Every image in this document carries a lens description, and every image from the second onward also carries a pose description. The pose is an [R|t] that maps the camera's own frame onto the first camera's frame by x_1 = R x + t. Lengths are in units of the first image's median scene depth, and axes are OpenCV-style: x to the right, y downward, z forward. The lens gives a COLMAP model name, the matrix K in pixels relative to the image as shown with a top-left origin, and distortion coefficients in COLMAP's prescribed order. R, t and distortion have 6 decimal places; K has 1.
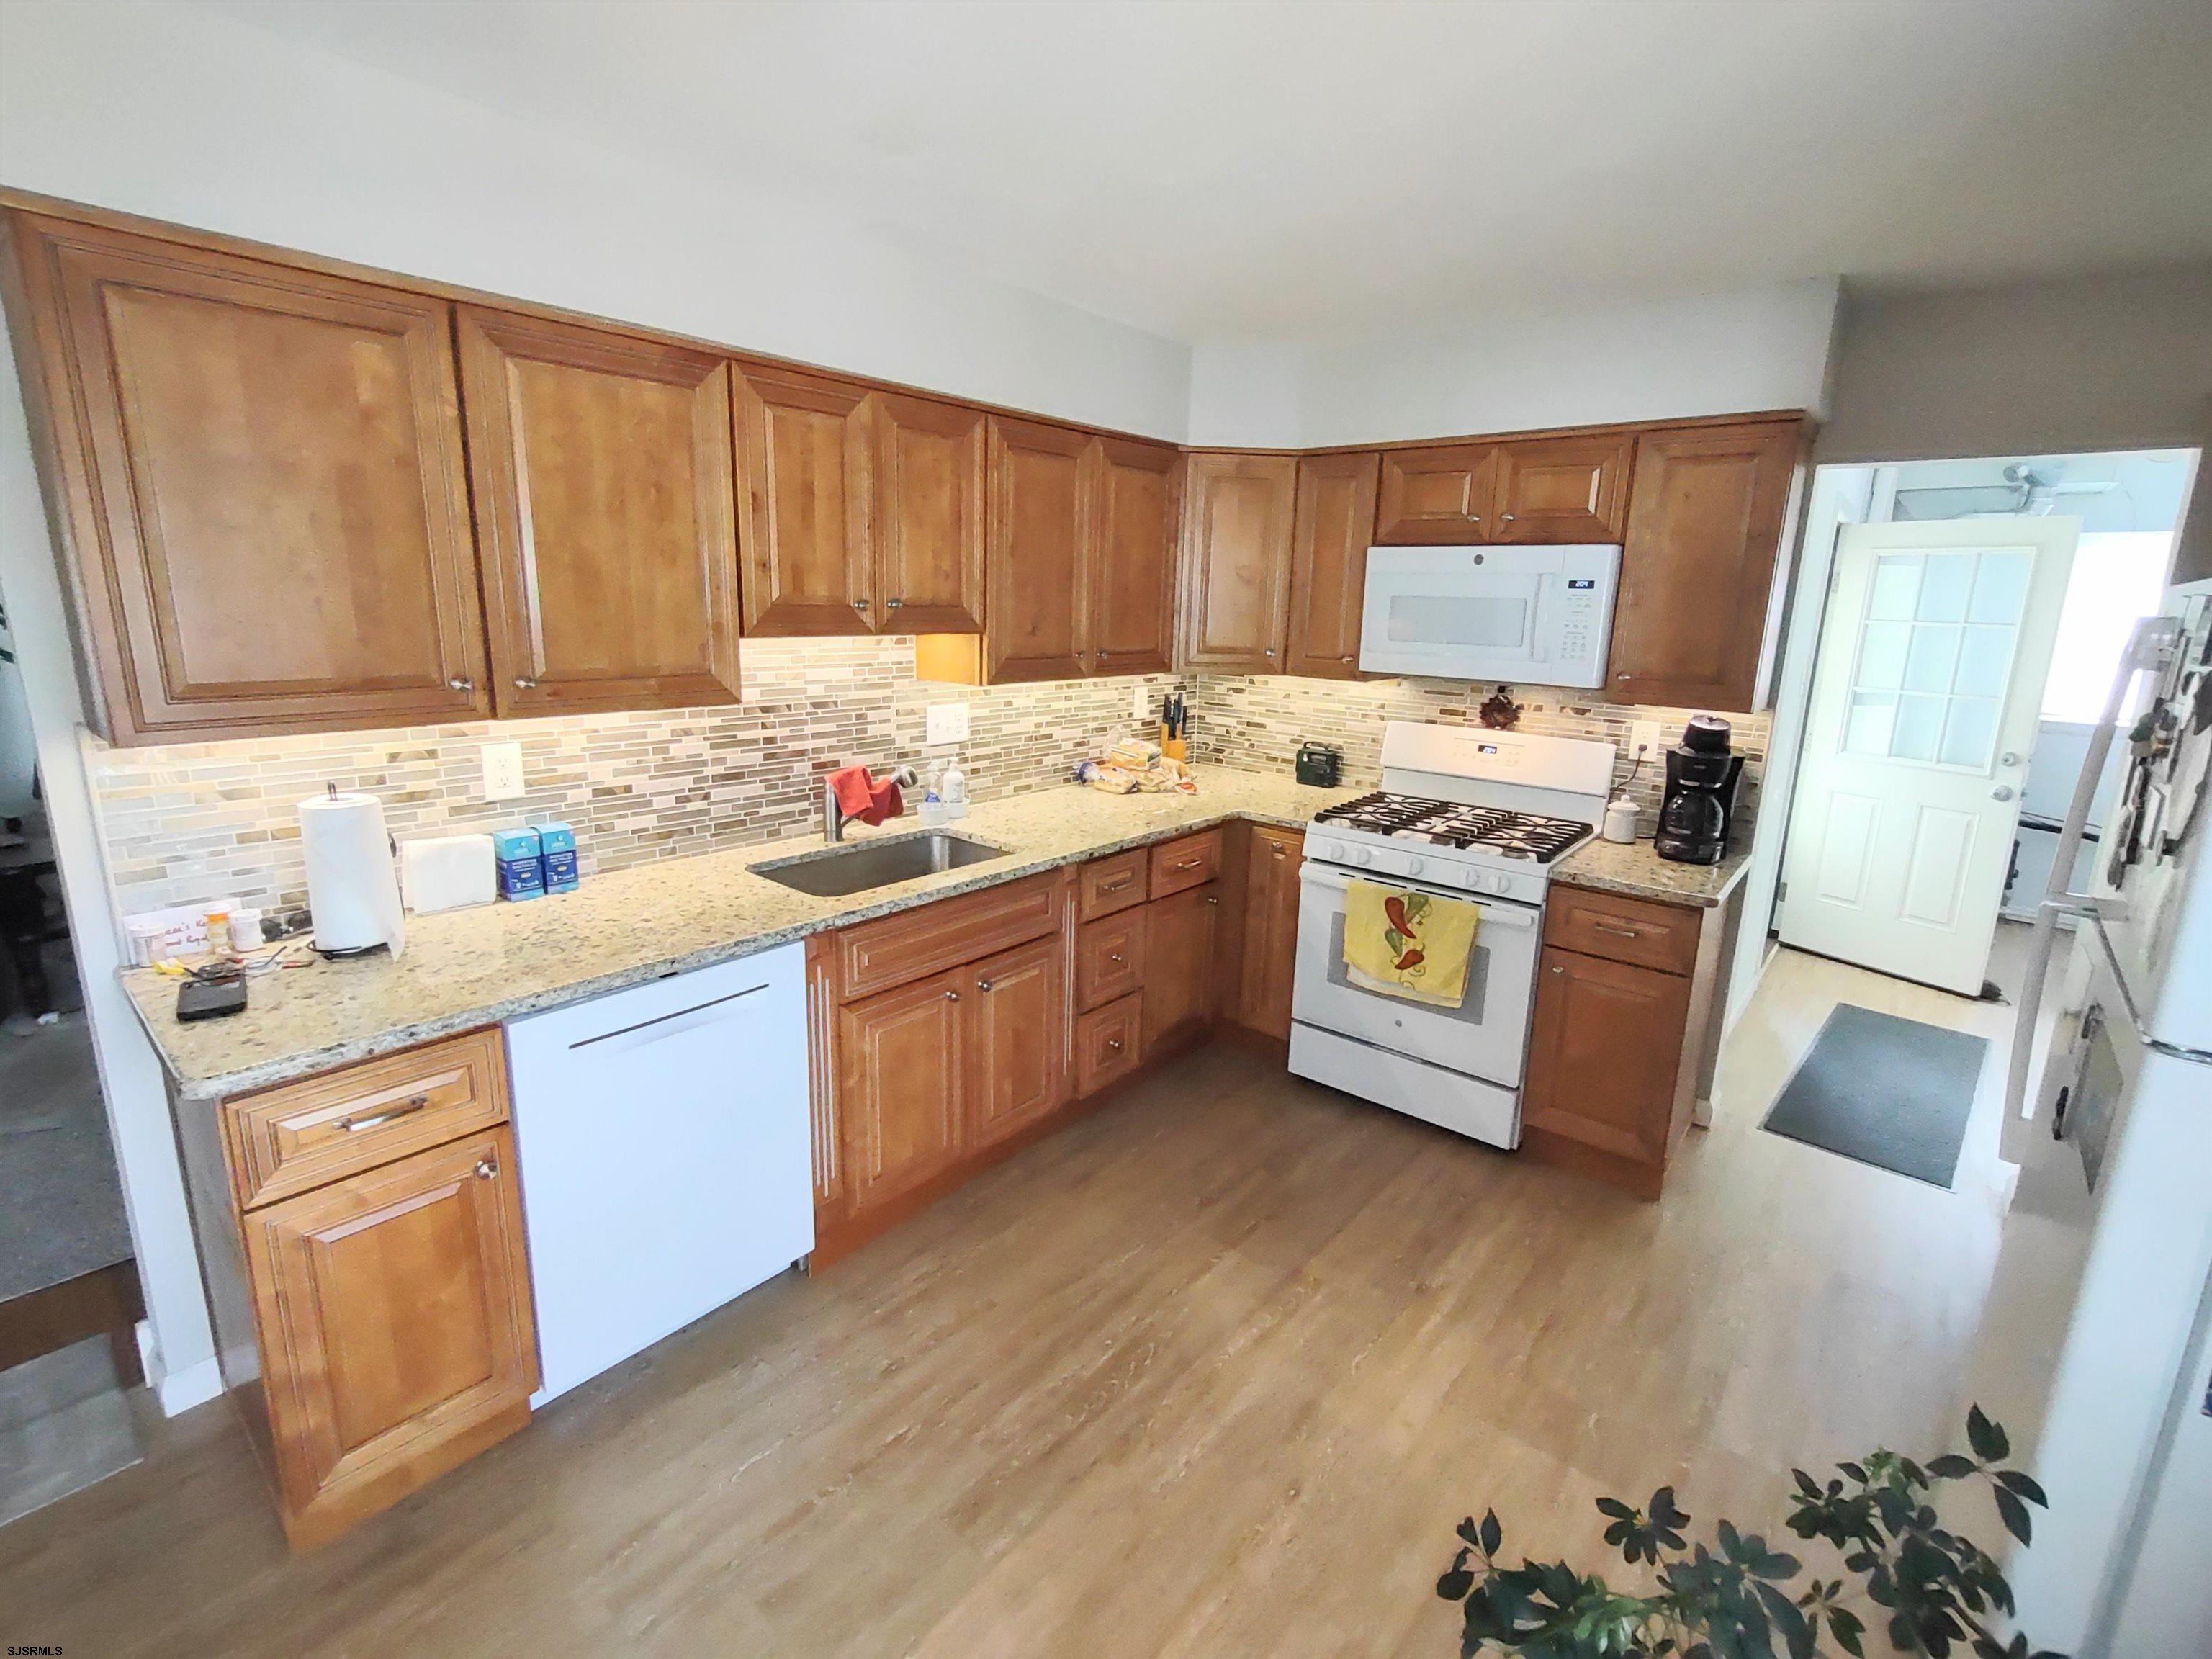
lens RADIAL K [[1005.1, 0, 1105.0], [0, 1005.1, 804.2], [0, 0, 1]] dist [-0.004067, 0.001004]
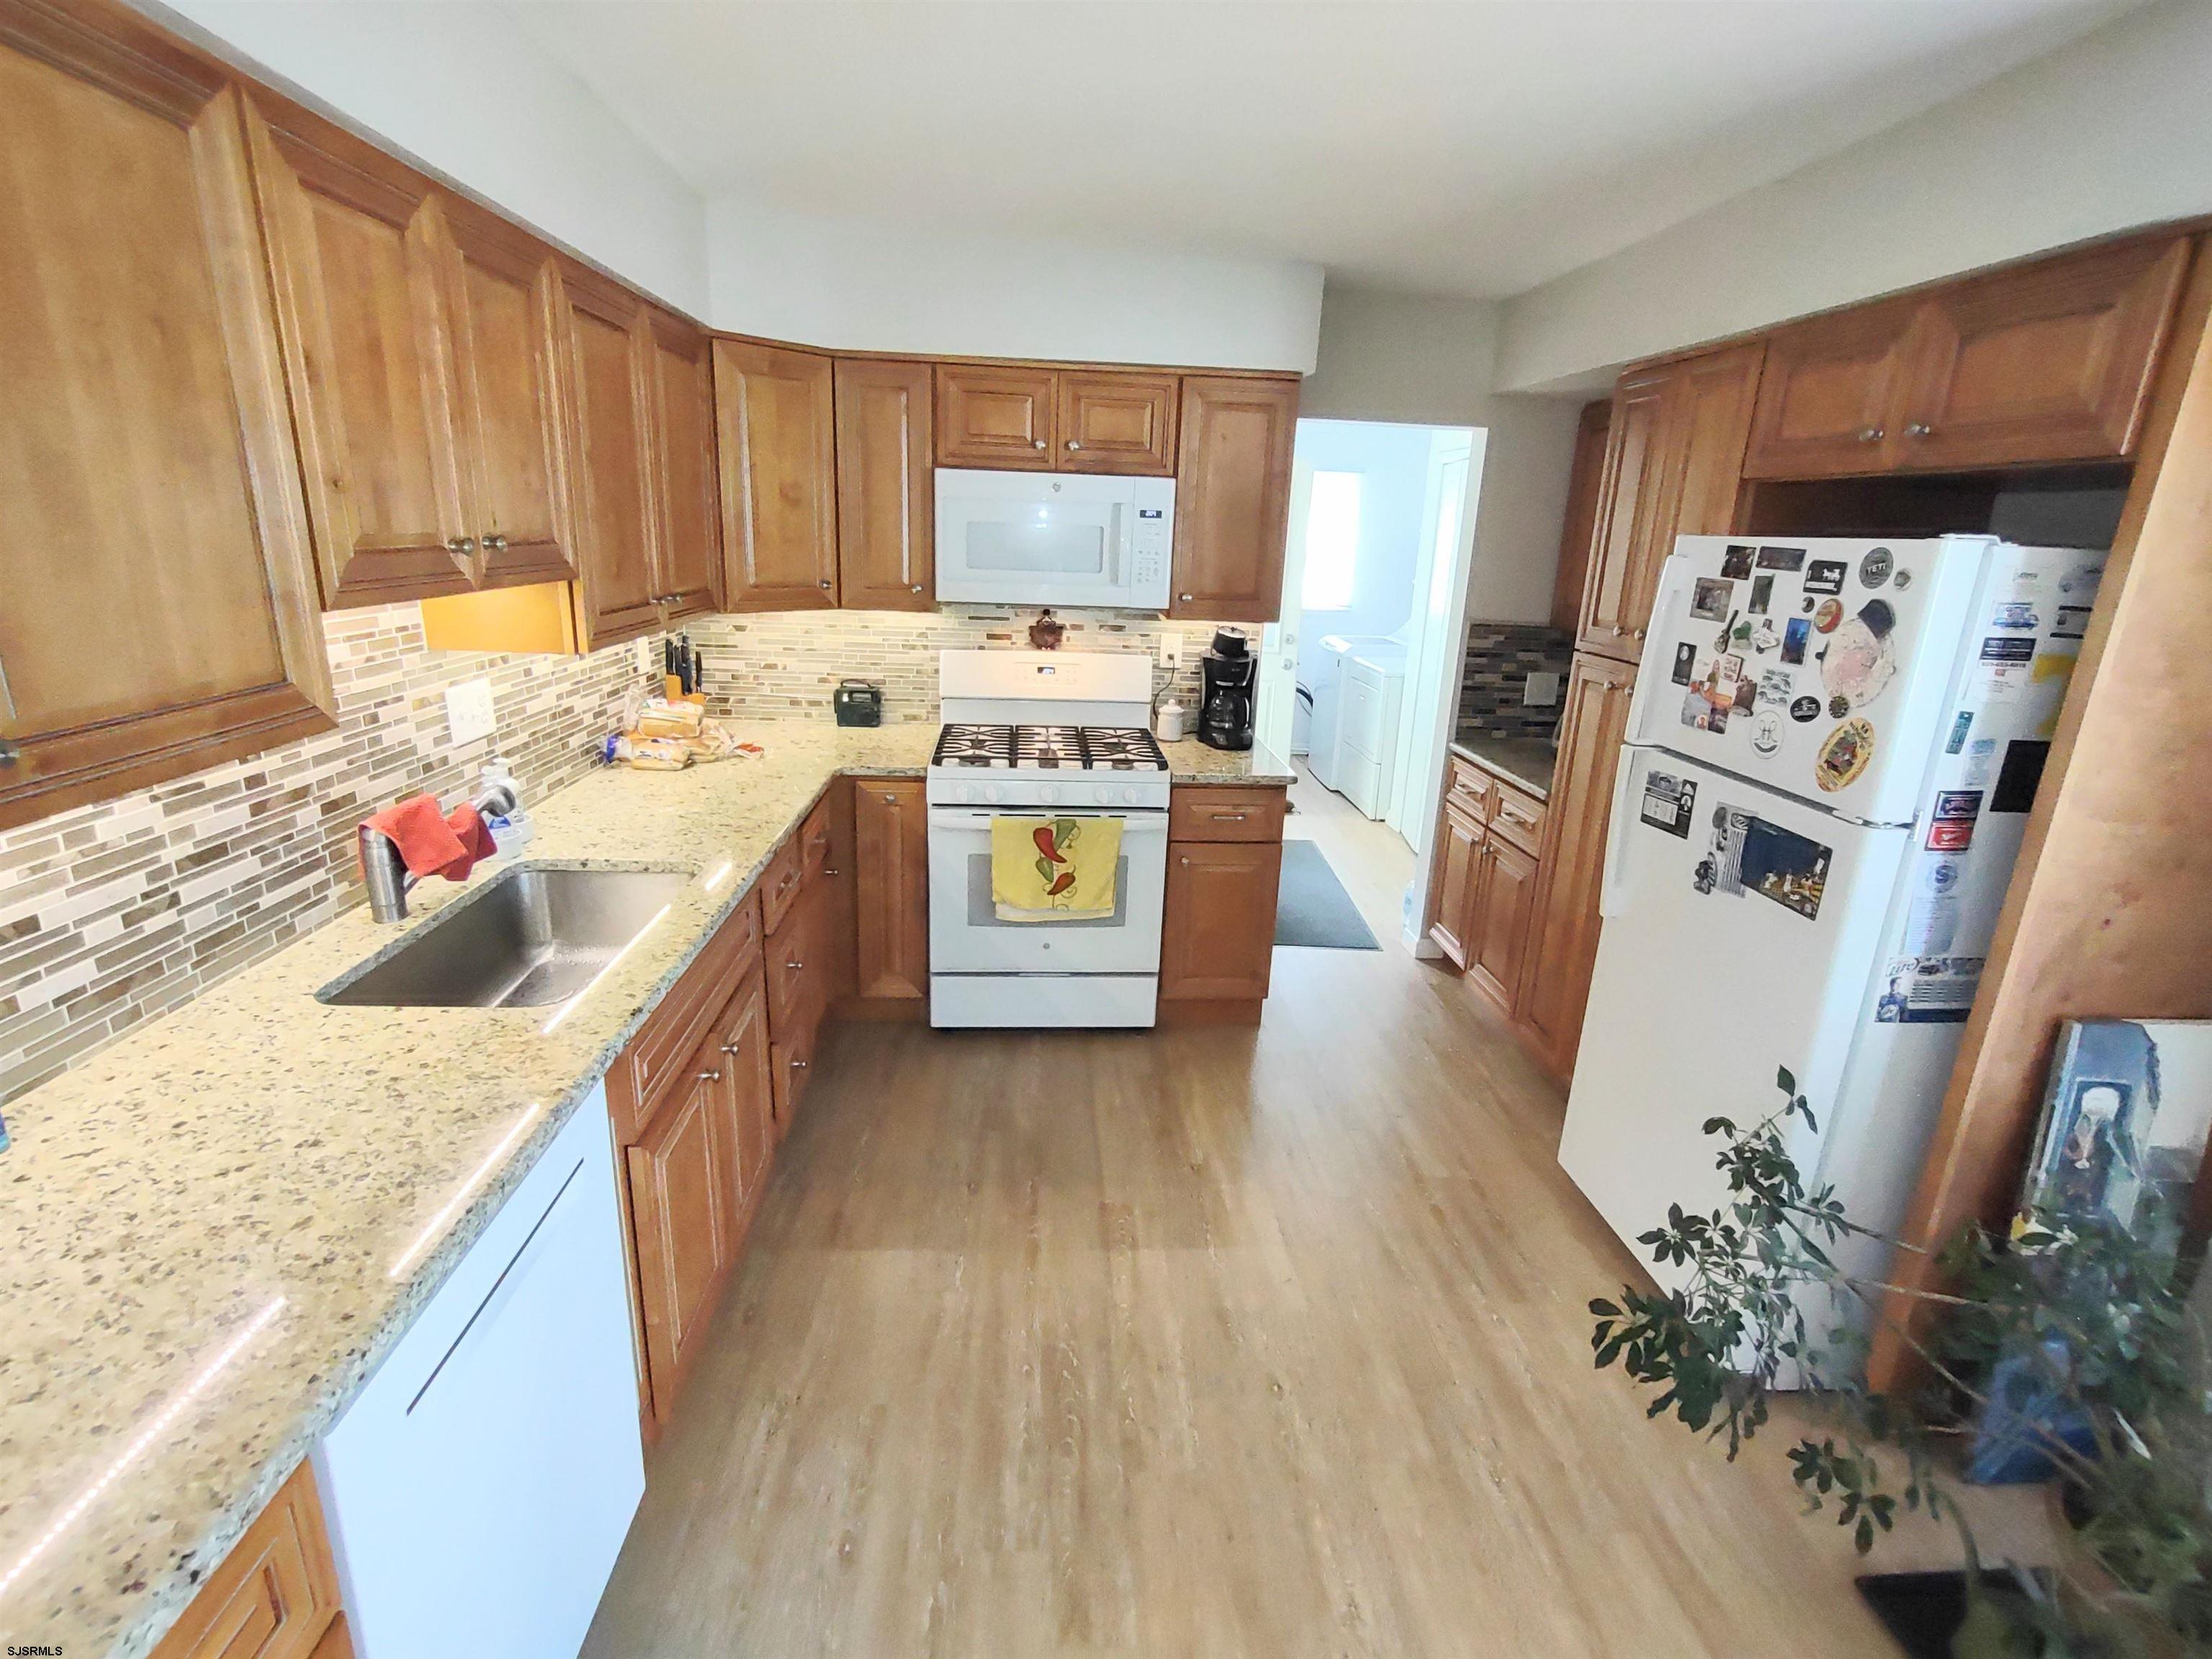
lens RADIAL K [[1005.1, 0, 1105.0], [0, 1005.1, 804.2], [0, 0, 1]] dist [-0.004067, 0.001004]
pose [[0.717807, -0.187066, 0.670641, -0.346435], [0.124826, 0.982200, 0.140366, -0.065377], [-0.684961, -0.017042, 0.728380, 0.220536]]
